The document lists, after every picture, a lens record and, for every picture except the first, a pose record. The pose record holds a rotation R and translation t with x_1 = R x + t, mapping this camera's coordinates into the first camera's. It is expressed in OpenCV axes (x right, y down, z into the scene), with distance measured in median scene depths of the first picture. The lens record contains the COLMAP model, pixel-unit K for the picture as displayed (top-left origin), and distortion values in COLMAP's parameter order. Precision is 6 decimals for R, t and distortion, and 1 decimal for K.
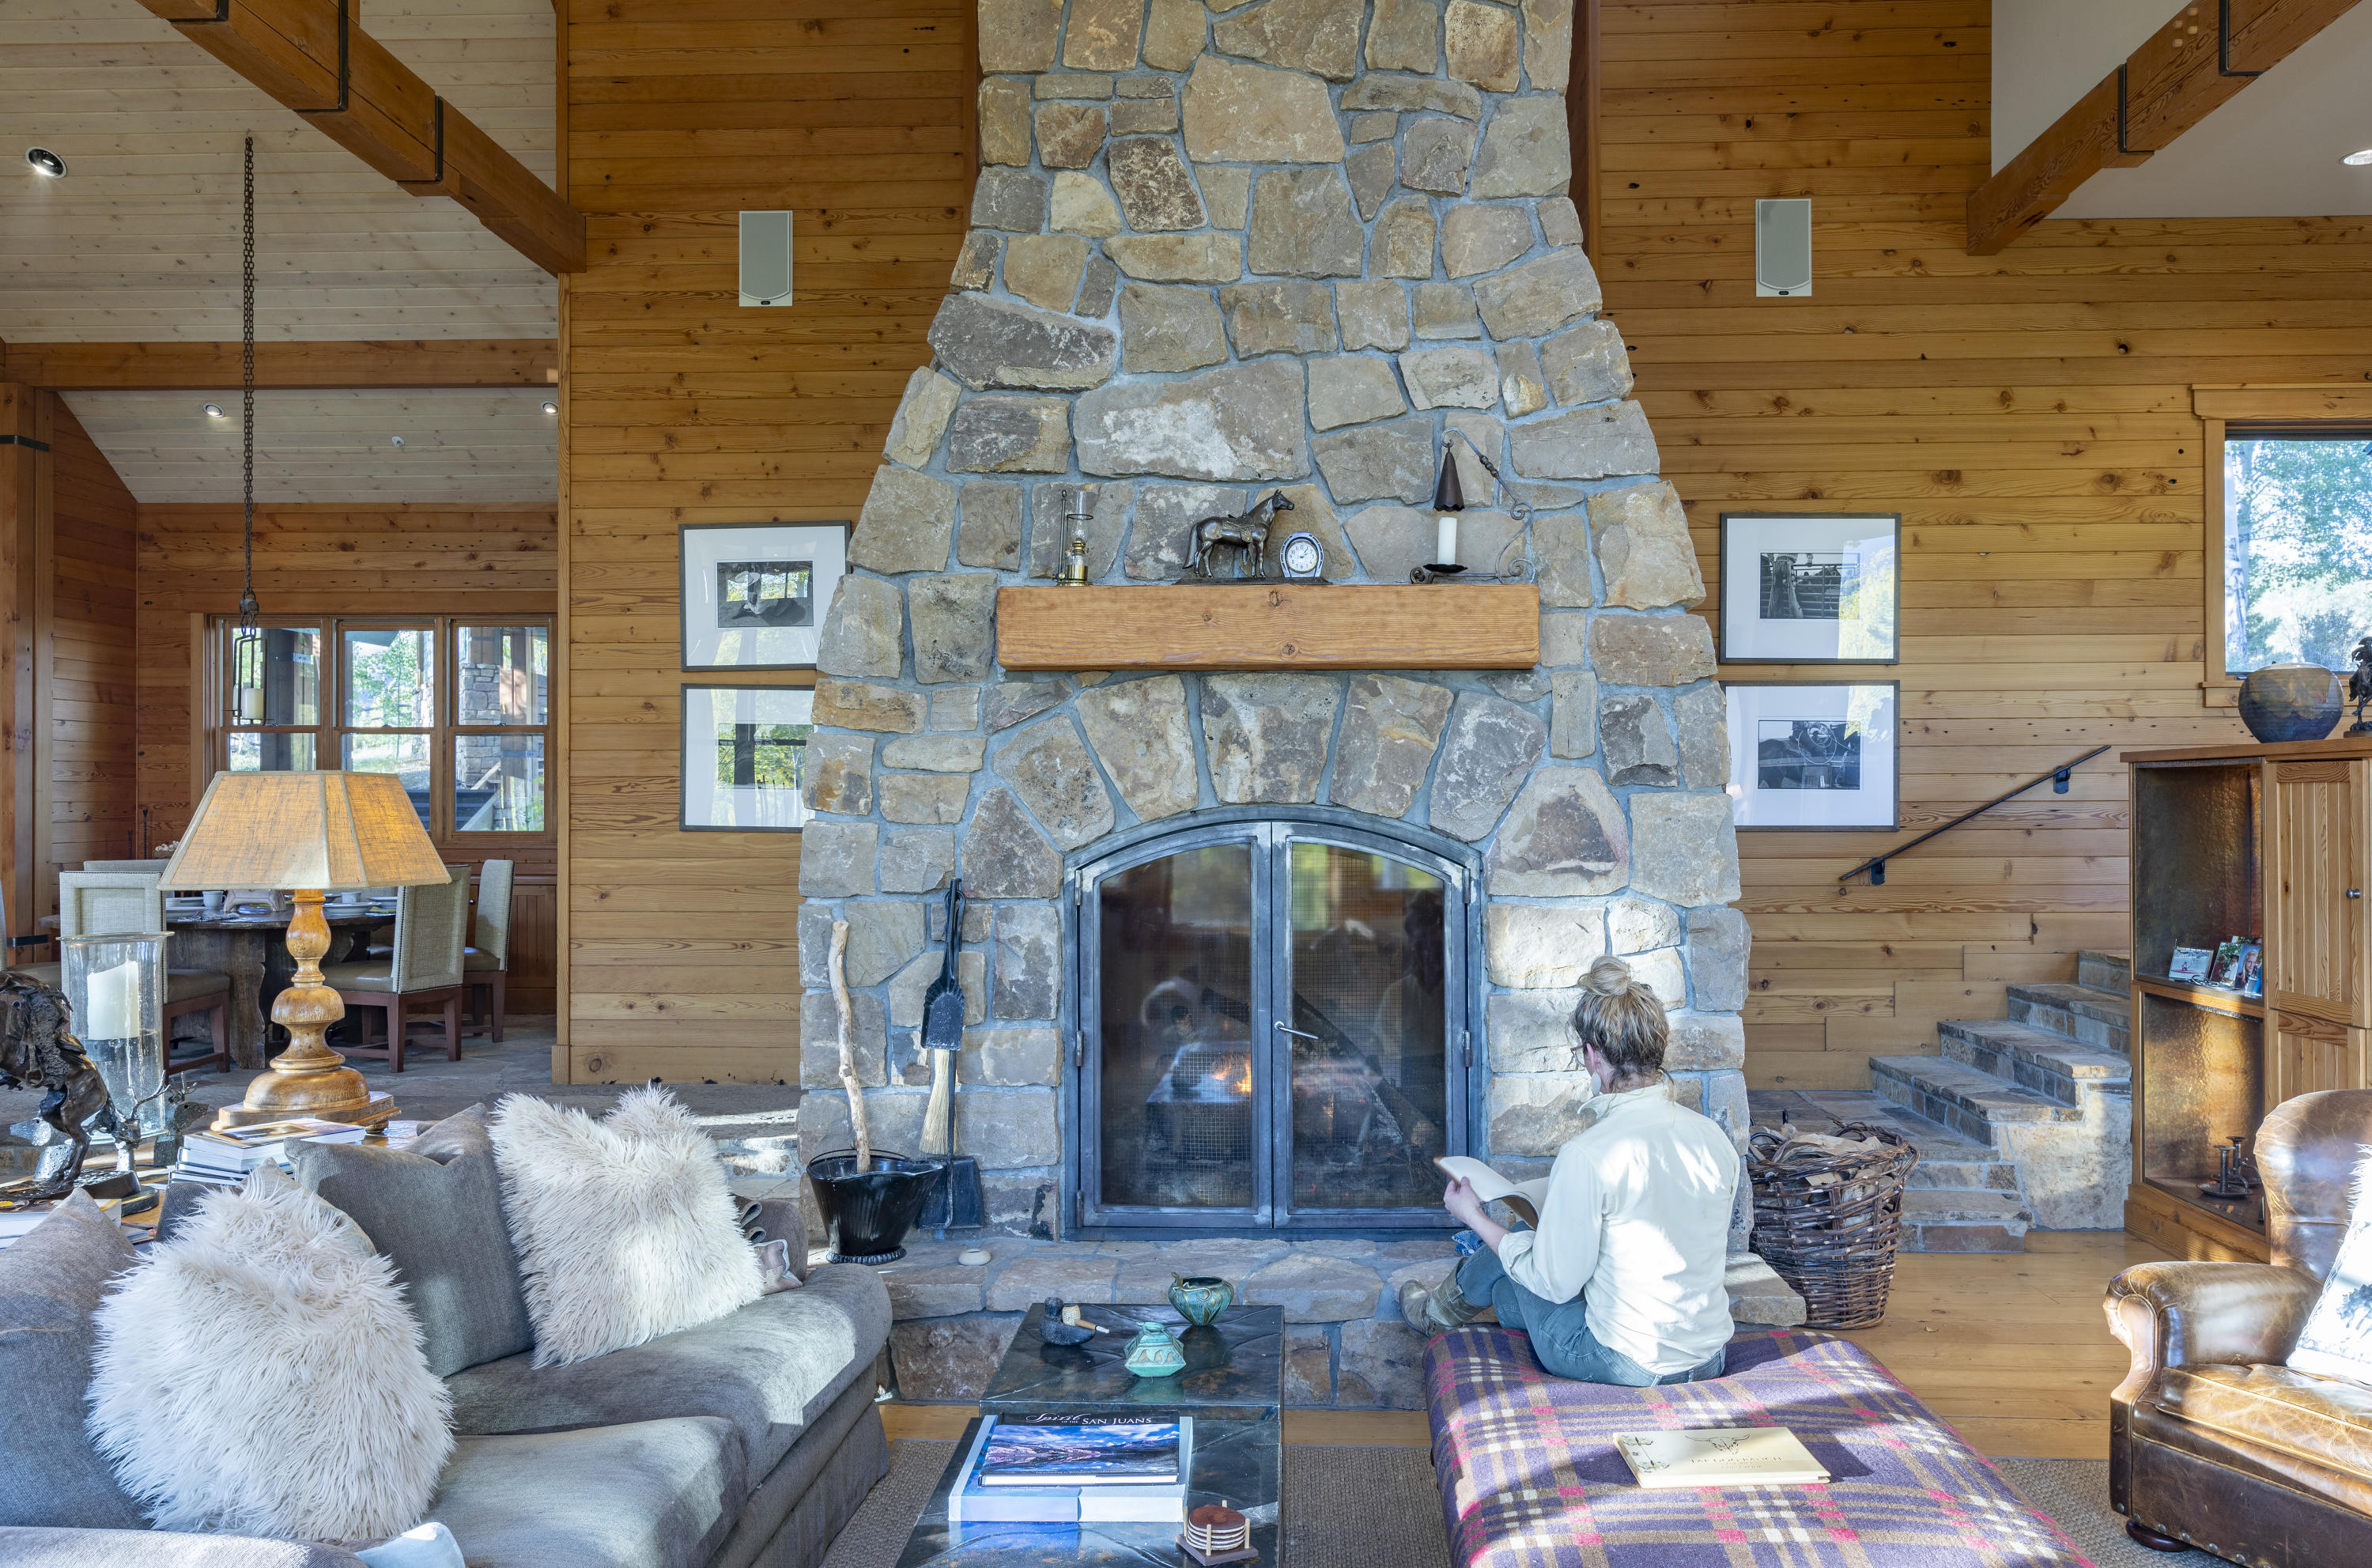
lens RADIAL K [[1803.2, 0, 1193.2], [0, 1803.2, 789.8], [0, 0, 1]] dist [0.010140, 0.005511]
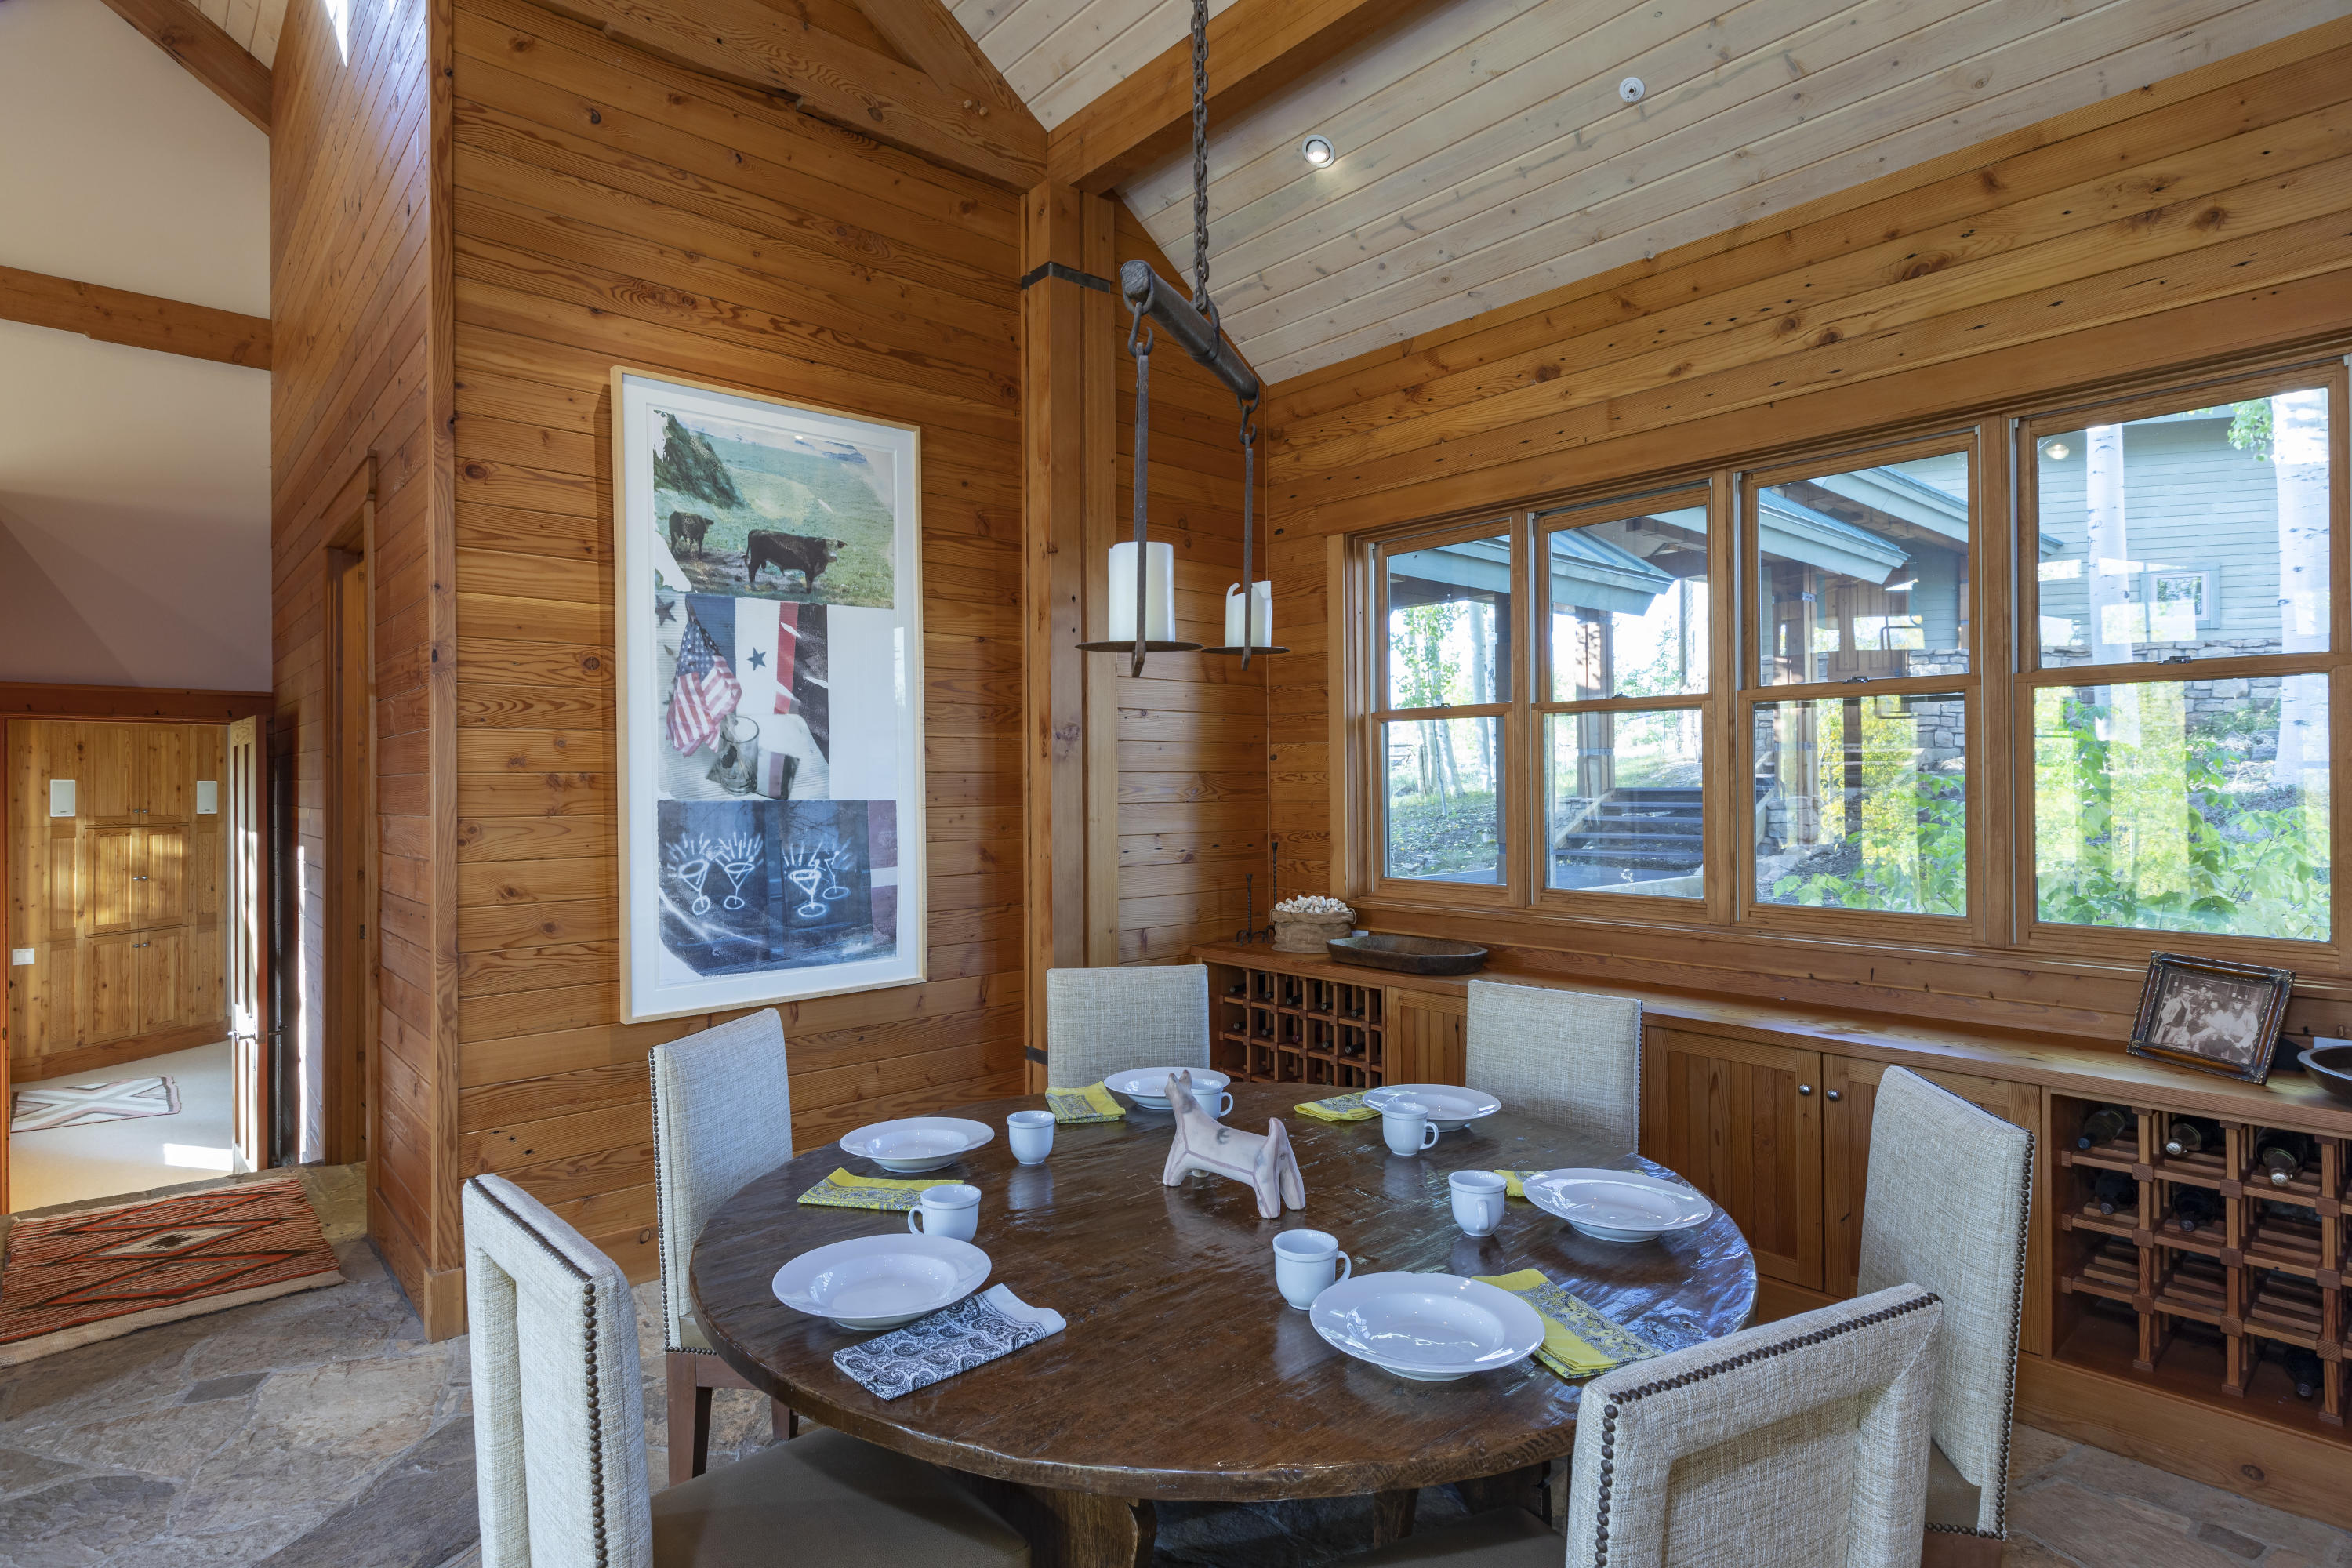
lens RADIAL K [[1223.0, 0, 1180.0], [0, 1223.0, 779.9], [0, 0, 1]] dist [0.003482, 0.000038]
pose [[0.696619, -0.005135, -0.717423, -0.281077], [0.013728, 0.999887, 0.006173, -0.014915], [0.717310, -0.014148, 0.696611, 0.661601]]
